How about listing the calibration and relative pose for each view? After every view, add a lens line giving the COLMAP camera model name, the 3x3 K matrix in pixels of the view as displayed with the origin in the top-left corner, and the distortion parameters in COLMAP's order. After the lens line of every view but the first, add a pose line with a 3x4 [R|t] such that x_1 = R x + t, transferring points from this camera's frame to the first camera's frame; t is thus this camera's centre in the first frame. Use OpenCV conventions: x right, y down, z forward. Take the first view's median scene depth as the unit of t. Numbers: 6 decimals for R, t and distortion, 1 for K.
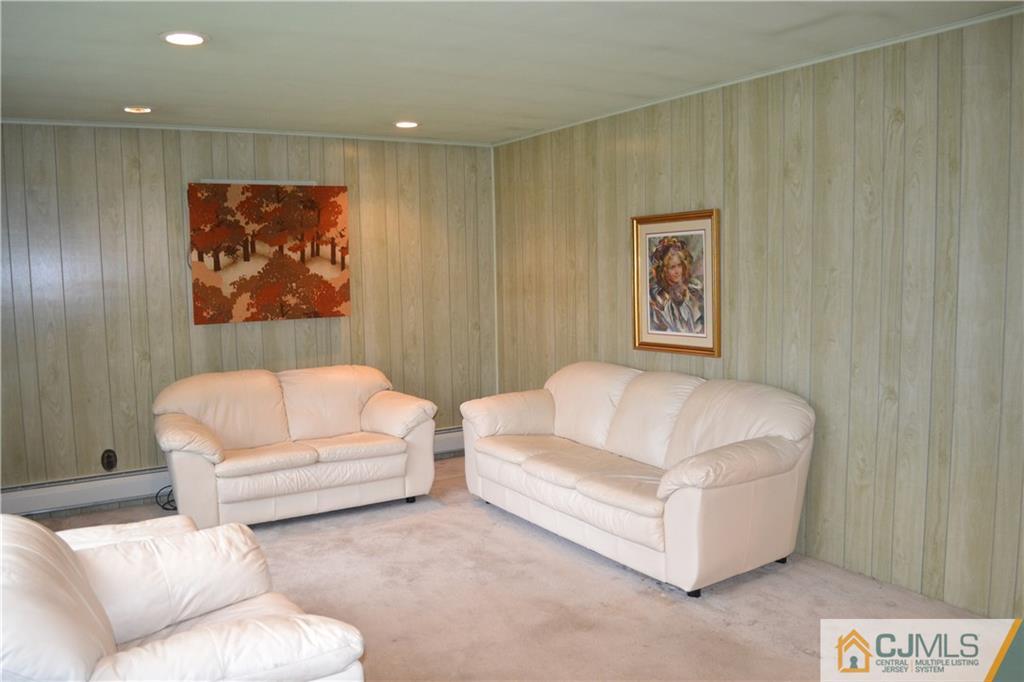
lens RADIAL K [[816.7, 0, 509.1], [0, 816.7, 341.4], [0, 0, 1]] dist [-0.080296, 0.006553]
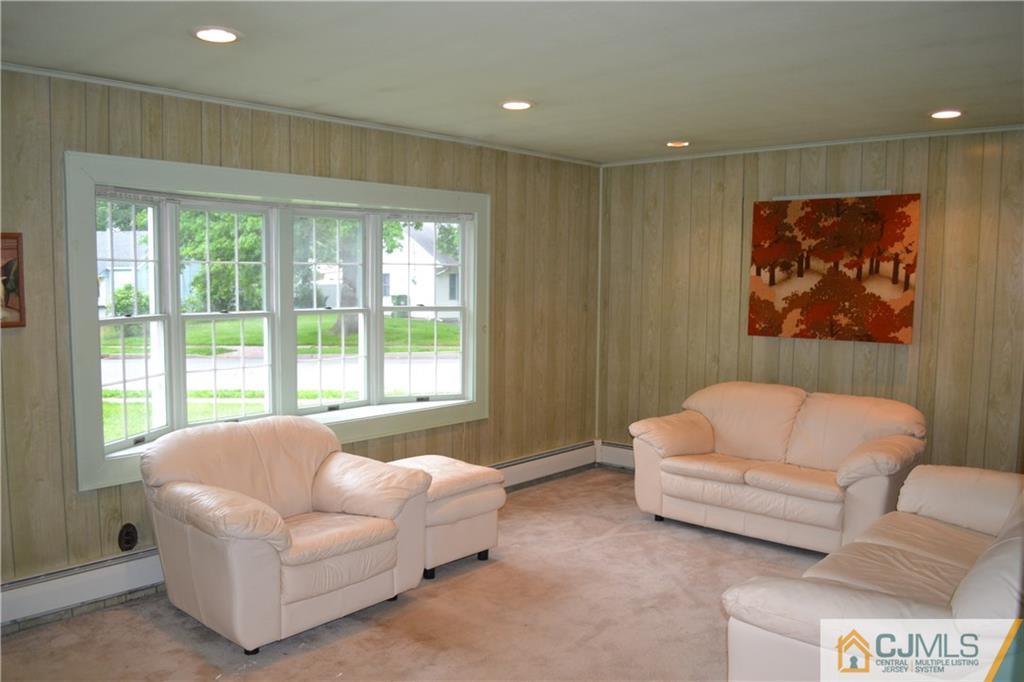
lens RADIAL K [[816.7, 0, 509.6], [0, 816.7, 341.4], [0, 0, 1]] dist [-0.080296, 0.006553]
pose [[0.301338, 0.098291, -0.948438, 0.507967], [-0.104426, 0.992092, 0.069637, -0.051797], [0.947782, 0.078058, 0.309219, 0.356198]]
